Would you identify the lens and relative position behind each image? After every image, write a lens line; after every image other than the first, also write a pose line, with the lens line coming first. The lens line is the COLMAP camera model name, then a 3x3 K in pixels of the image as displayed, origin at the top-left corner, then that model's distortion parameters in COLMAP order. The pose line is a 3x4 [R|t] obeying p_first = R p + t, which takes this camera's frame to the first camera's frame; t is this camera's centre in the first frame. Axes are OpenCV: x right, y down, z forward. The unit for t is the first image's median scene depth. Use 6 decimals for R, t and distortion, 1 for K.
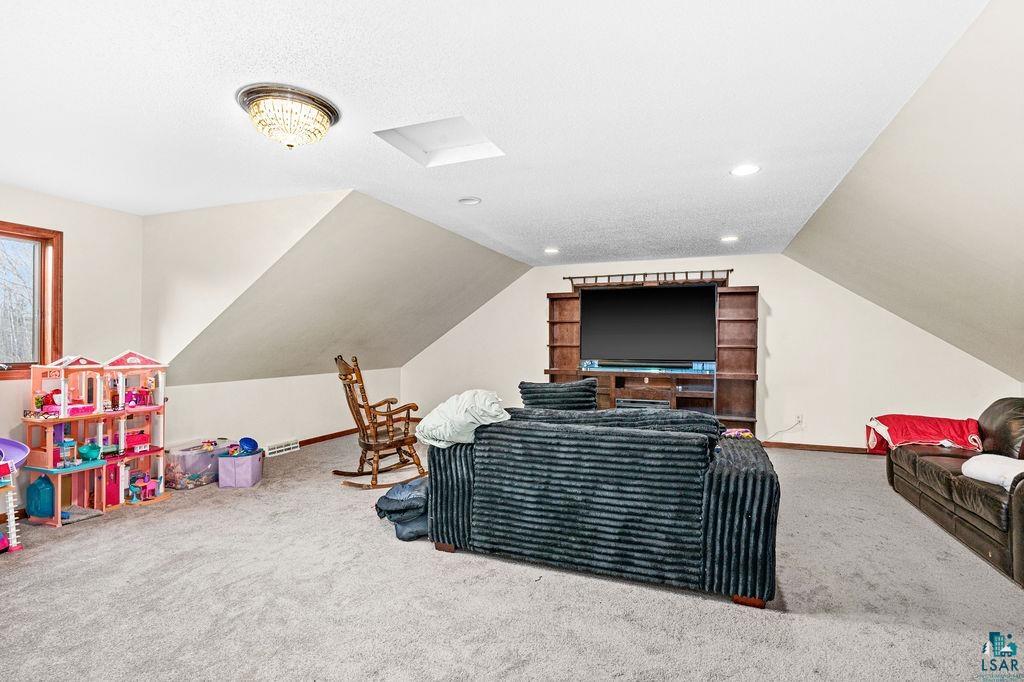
lens RADIAL K [[494.9, 0, 519.4], [0, 494.9, 345.9], [0, 0, 1]] dist [-0.001972, 0.001082]
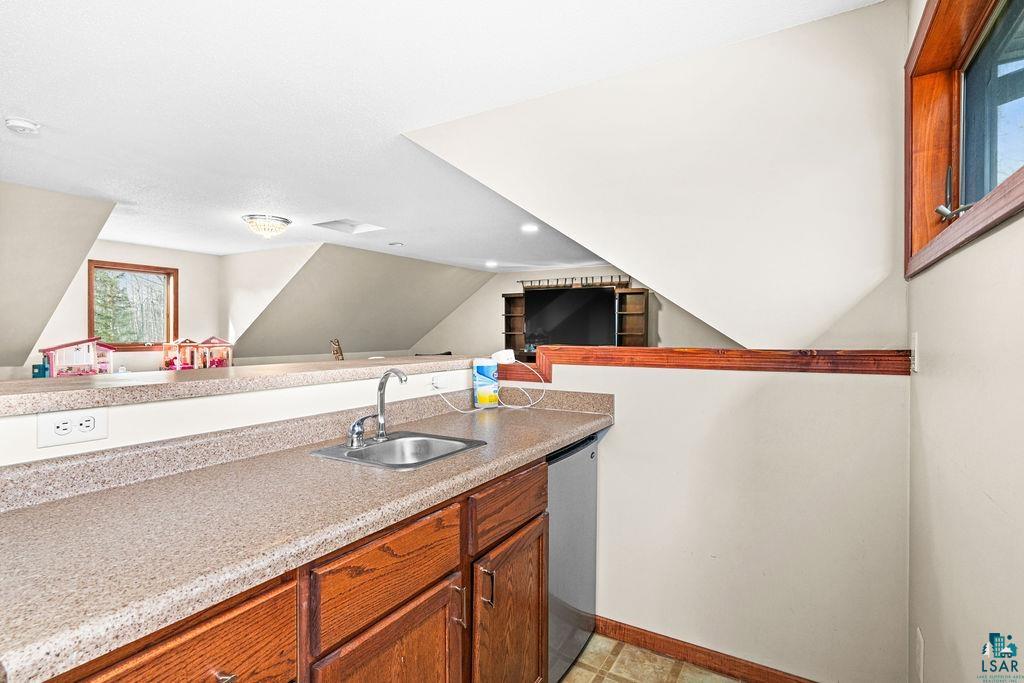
lens RADIAL K [[494.9, 0, 505.6], [0, 494.9, 338.0], [0, 0, 1]] dist [-0.001972, 0.001082]
pose [[0.986860, -0.001437, -0.161573, 0.500002], [0.001661, 0.999998, 0.001249, 0.016919], [0.161571, -0.001501, 0.986860, -0.536725]]
